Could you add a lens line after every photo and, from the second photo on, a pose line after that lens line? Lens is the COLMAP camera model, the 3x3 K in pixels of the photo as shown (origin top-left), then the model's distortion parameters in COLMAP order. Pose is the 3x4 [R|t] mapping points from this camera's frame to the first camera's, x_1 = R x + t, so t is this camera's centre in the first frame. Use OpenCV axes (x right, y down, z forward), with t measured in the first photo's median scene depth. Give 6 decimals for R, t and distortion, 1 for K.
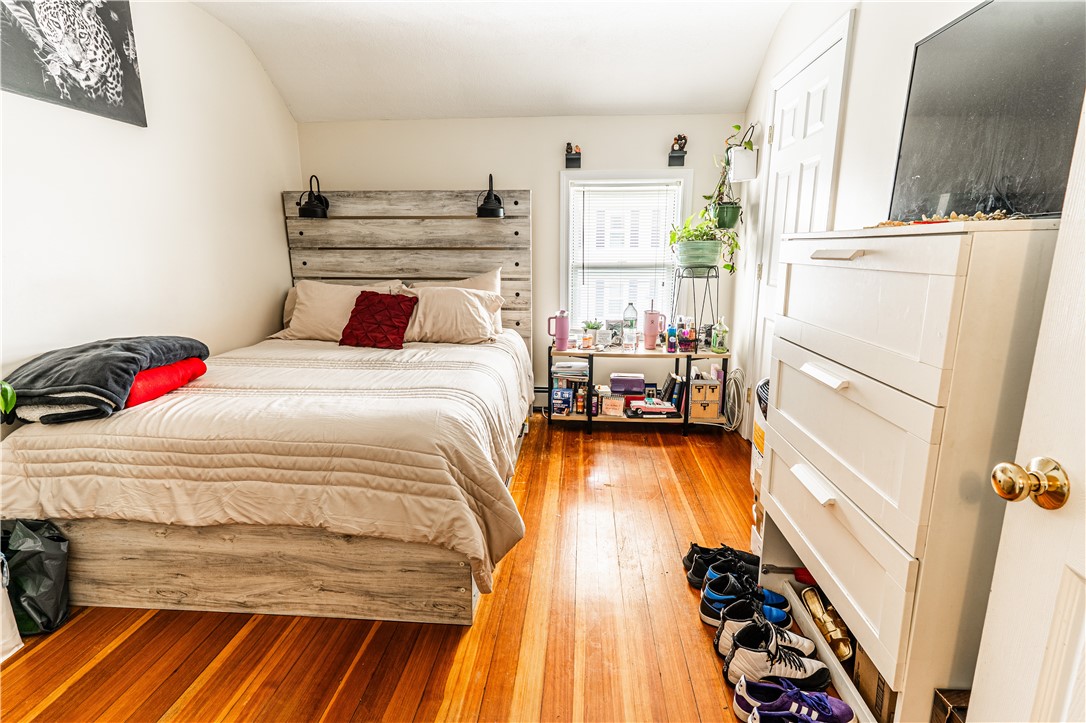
lens RADIAL K [[518.9, 0, 536.0], [0, 518.9, 360.7], [0, 0, 1]] dist [0.002009, 0.000111]
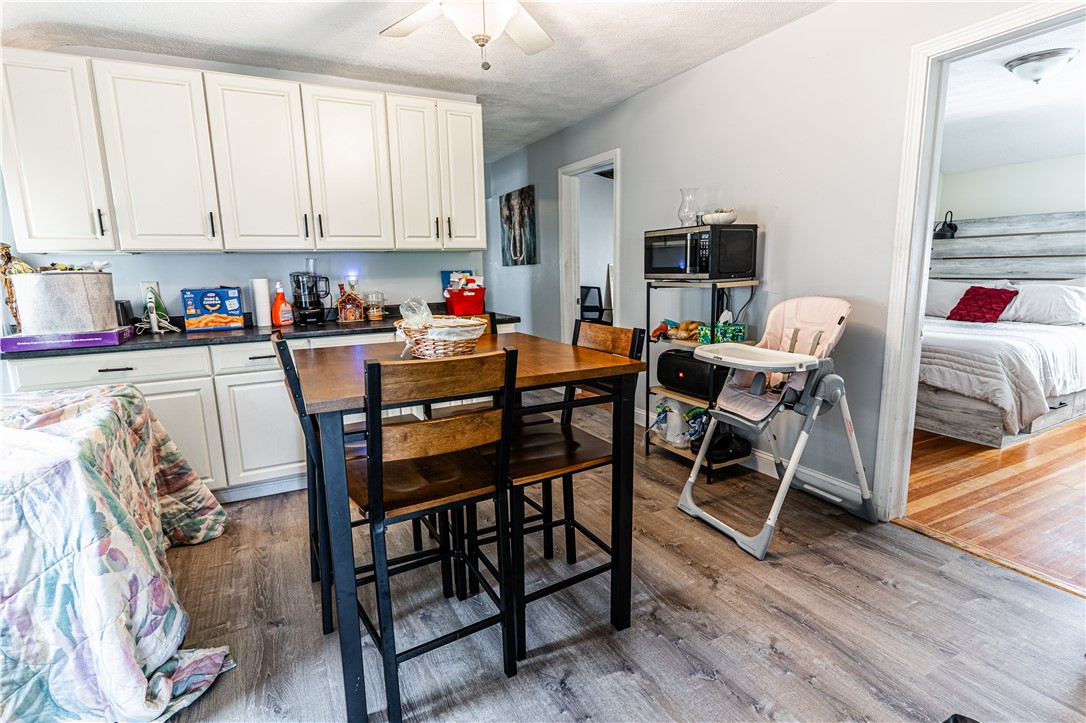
lens RADIAL K [[518.9, 0, 536.0], [0, 518.9, 360.7], [0, 0, 1]] dist [0.002009, 0.000111]
pose [[0.515475, 0.140293, -0.845342, 0.322146], [-0.155465, 0.985446, 0.068745, 0.173575], [0.842684, 0.095984, 0.529784, -0.852595]]
